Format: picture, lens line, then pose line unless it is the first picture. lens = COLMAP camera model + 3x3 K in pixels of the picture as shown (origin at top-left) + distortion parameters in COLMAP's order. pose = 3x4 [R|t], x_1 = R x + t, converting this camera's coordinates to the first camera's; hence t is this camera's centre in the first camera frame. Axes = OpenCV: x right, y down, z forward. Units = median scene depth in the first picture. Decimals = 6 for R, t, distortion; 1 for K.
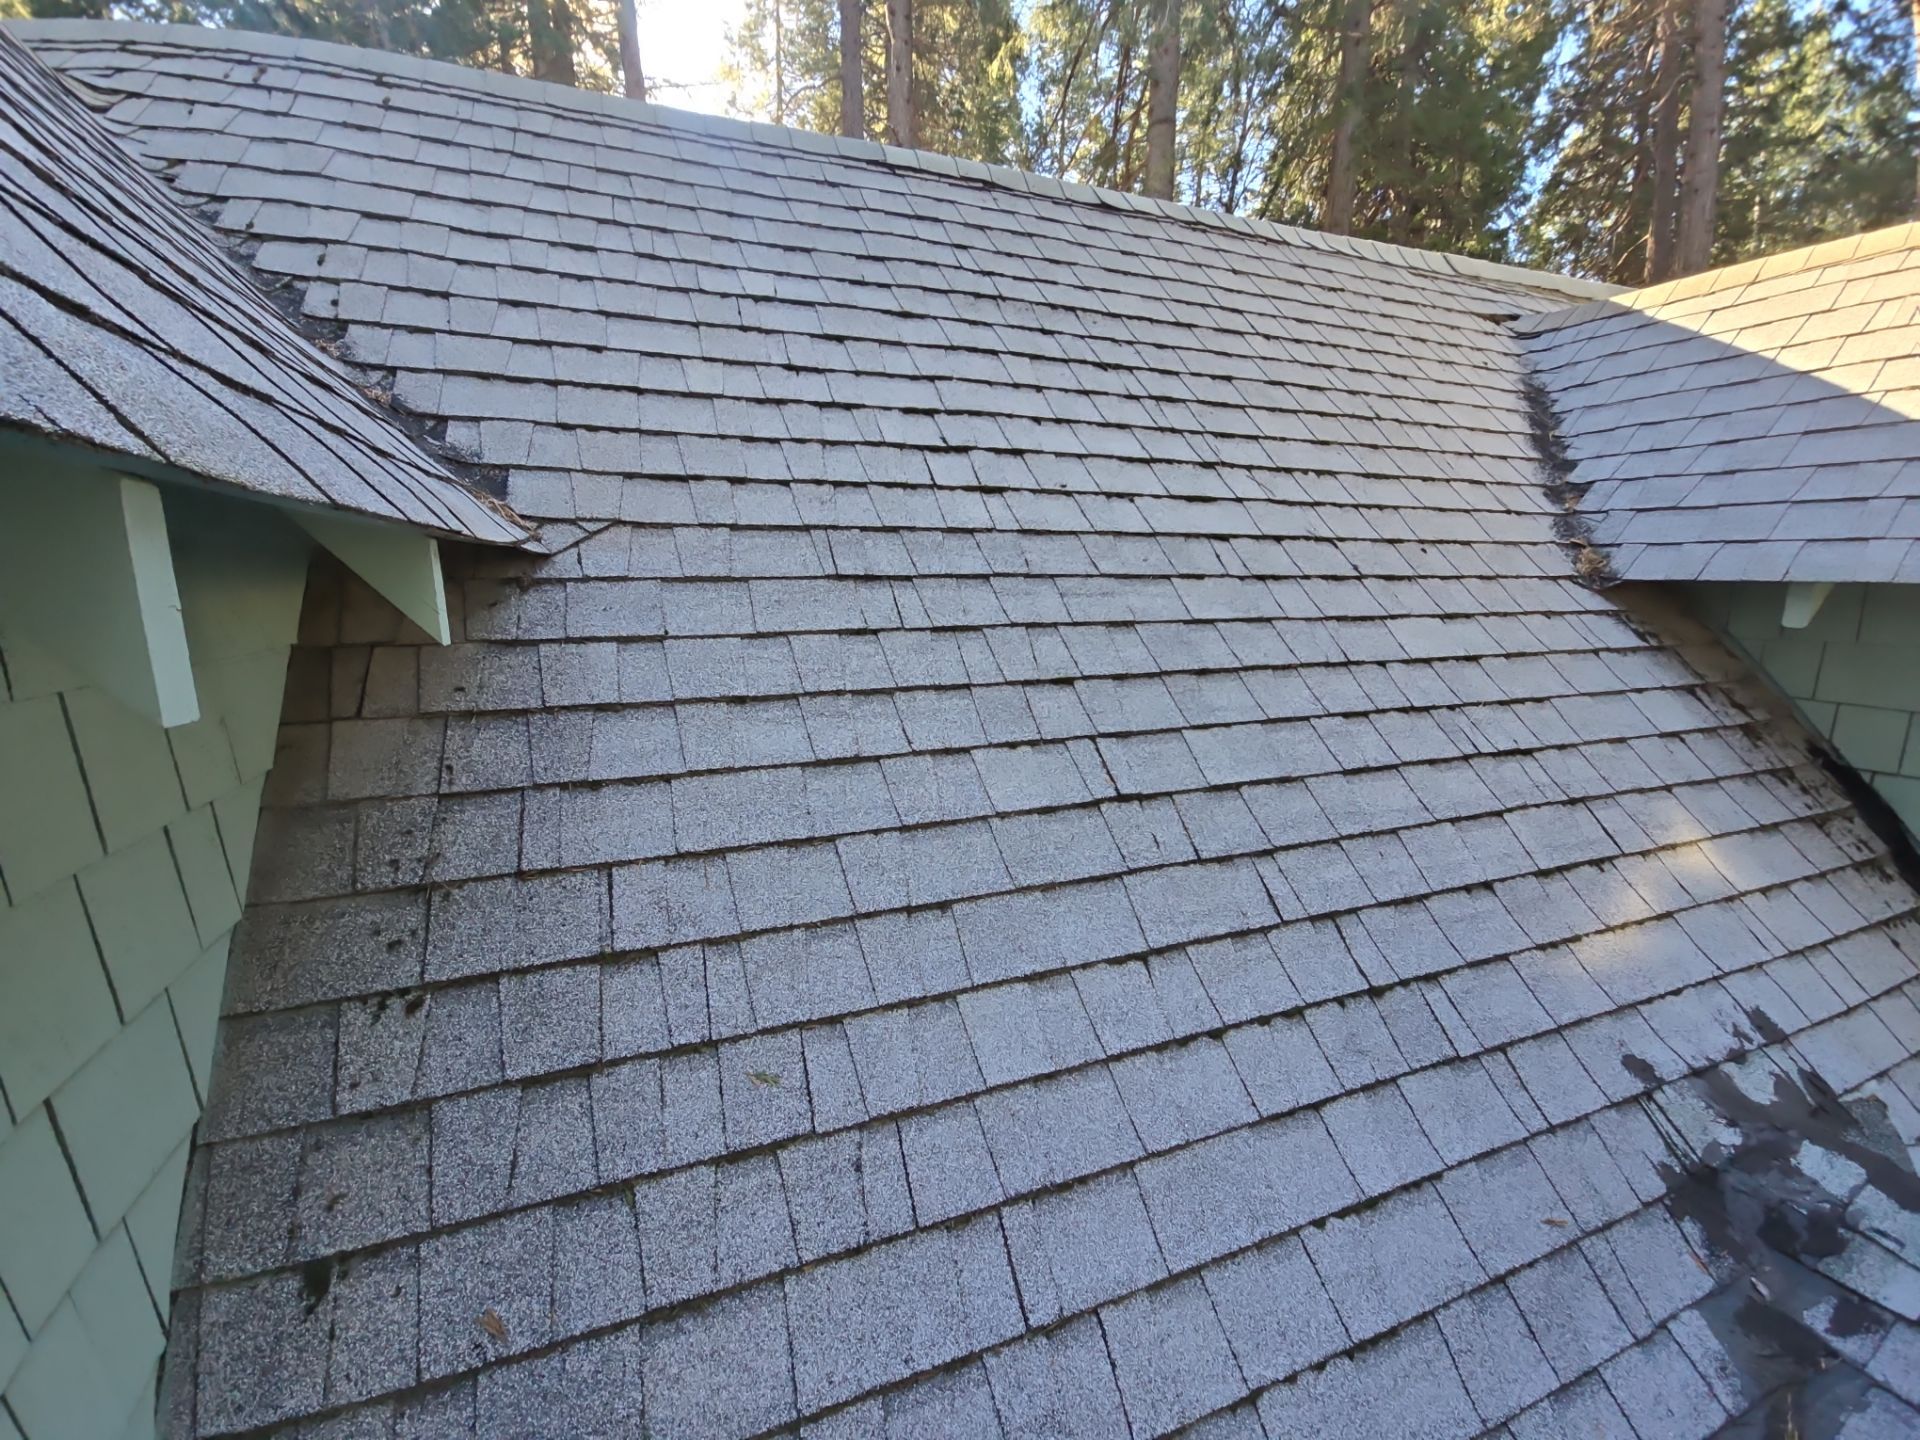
lens RADIAL K [[784.2, 0, 963.5], [0, 784.2, 746.5], [0, 0, 1]] dist [0.042266, -0.025836]
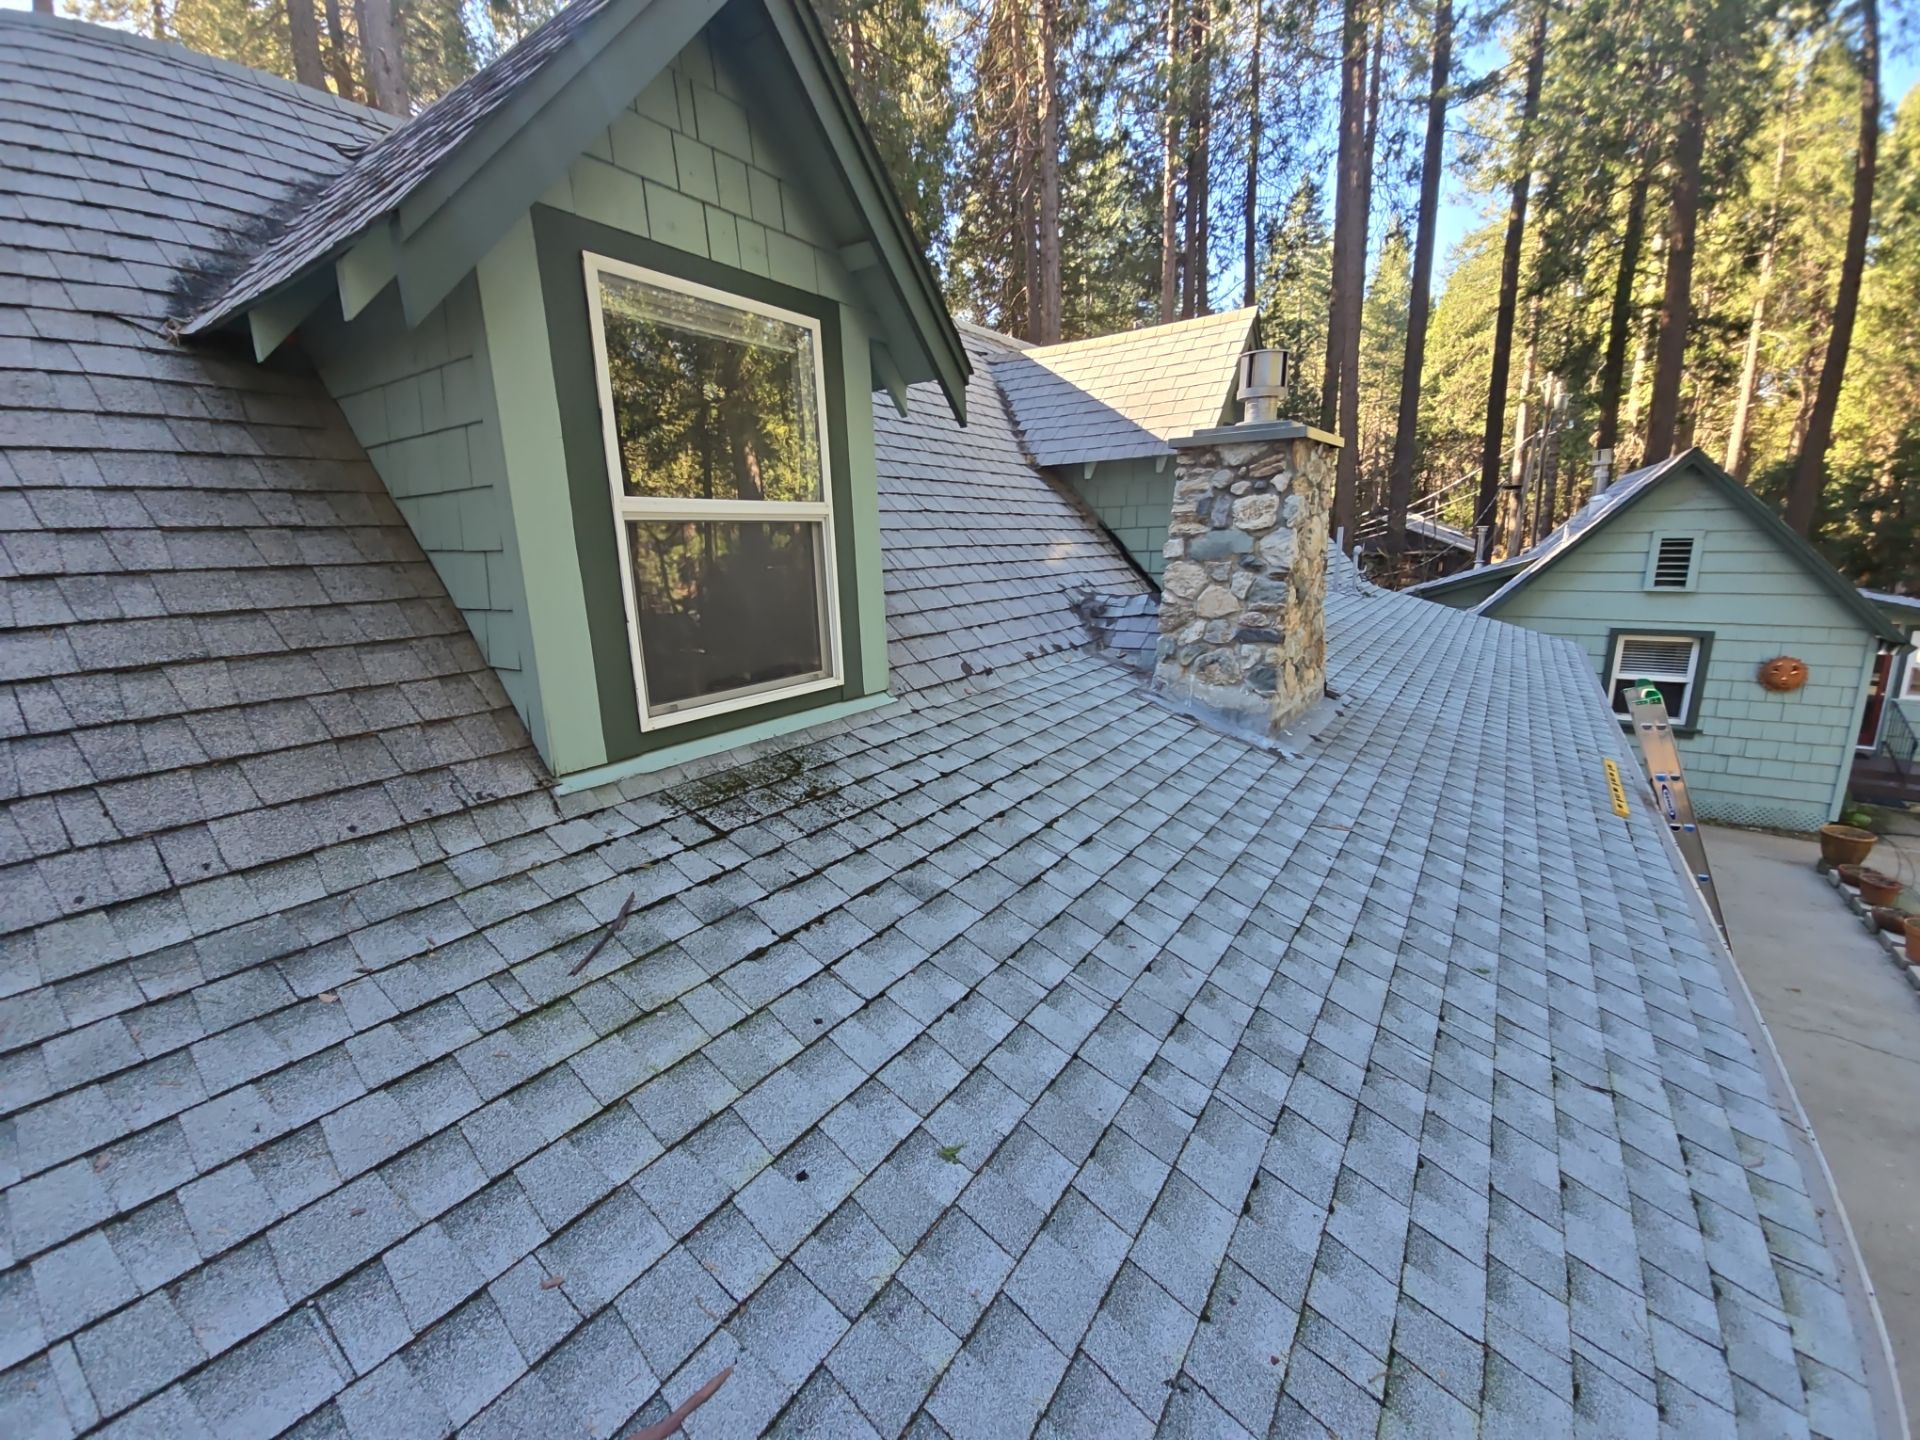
lens RADIAL K [[784.2, 0, 963.5], [0, 784.2, 746.5], [0, 0, 1]] dist [0.042266, -0.025836]
pose [[0.833149, -0.148294, 0.532796, -0.125681], [0.132335, 0.988850, 0.068293, 0.068036], [-0.536982, 0.013610, 0.843484, -0.144379]]
